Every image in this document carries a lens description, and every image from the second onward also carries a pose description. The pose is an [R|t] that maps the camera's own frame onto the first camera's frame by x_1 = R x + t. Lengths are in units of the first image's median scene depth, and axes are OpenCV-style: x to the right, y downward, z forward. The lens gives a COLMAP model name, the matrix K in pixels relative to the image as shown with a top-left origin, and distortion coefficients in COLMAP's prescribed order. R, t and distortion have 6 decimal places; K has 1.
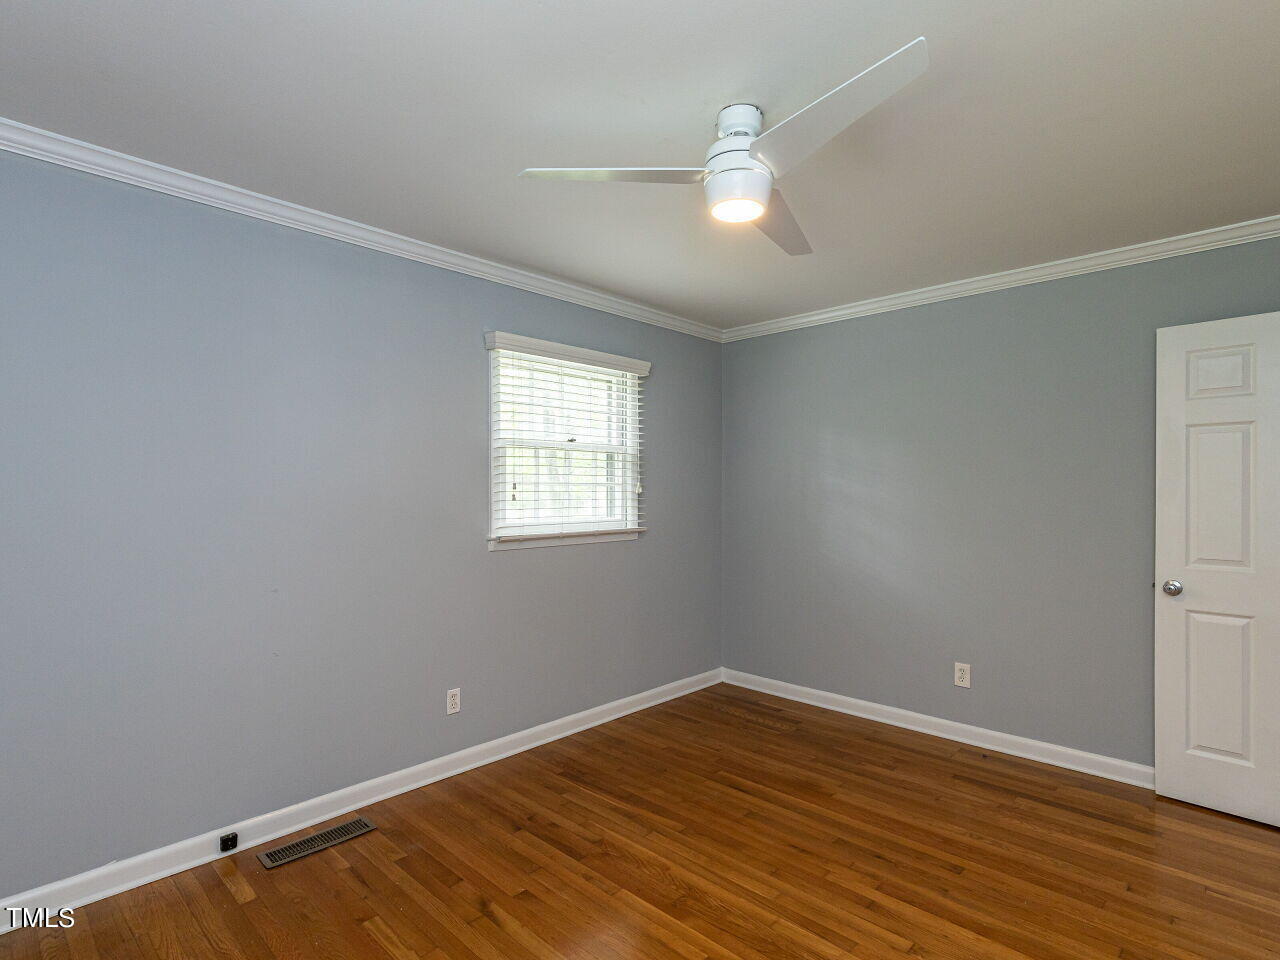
lens RADIAL K [[656.0, 0, 640.1], [0, 656.0, 506.4], [0, 0, 1]] dist [0.000279, 0.000648]
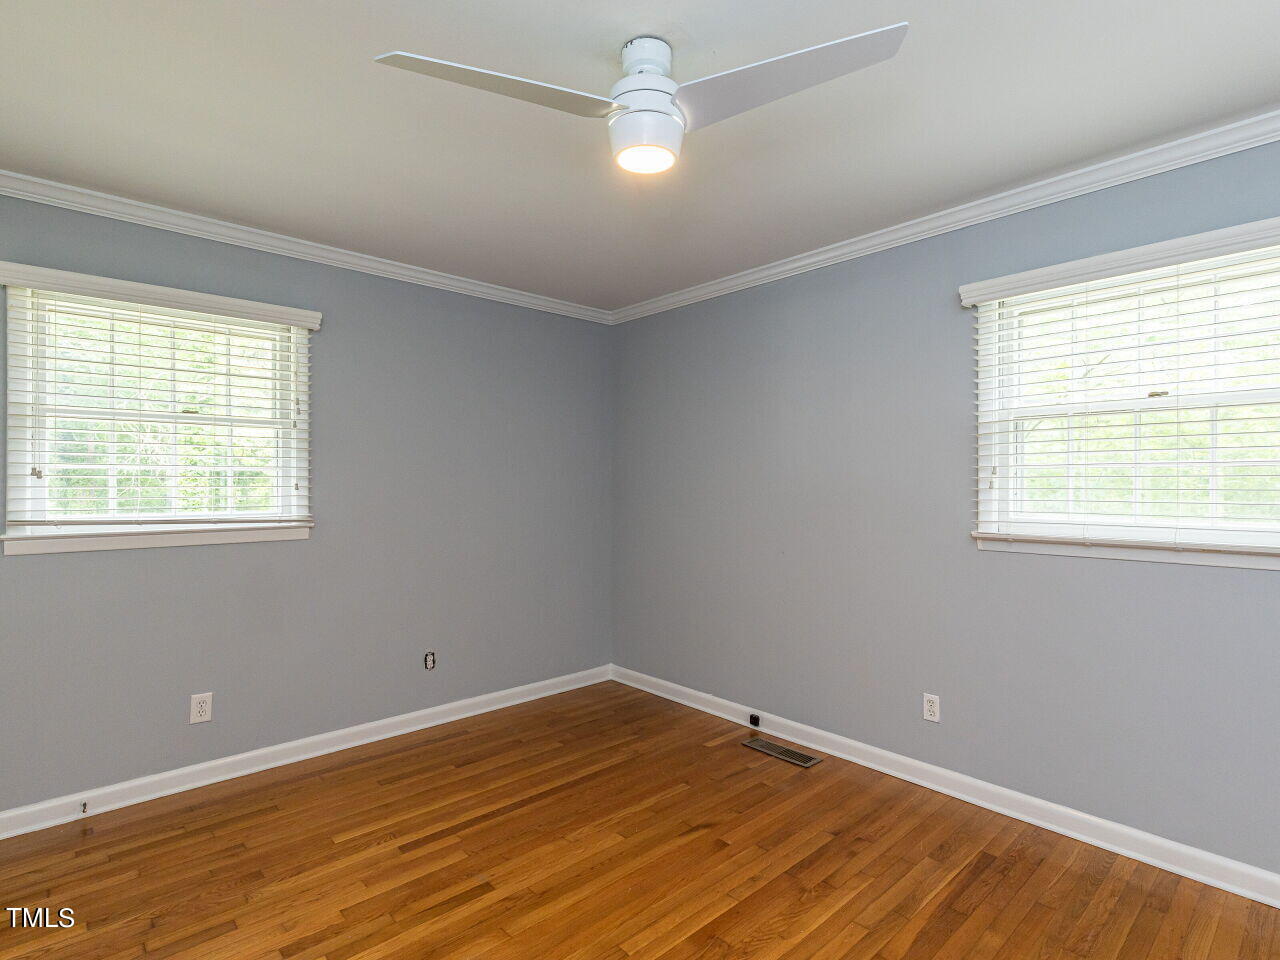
lens RADIAL K [[656.0, 0, 641.6], [0, 656.0, 484.4], [0, 0, 1]] dist [0.000279, 0.000648]
pose [[-0.075601, -0.000139, -0.997138, 0.795706], [-0.018760, 0.999823, 0.001283, -0.009140], [0.996962, 0.018803, -0.075590, 0.799288]]
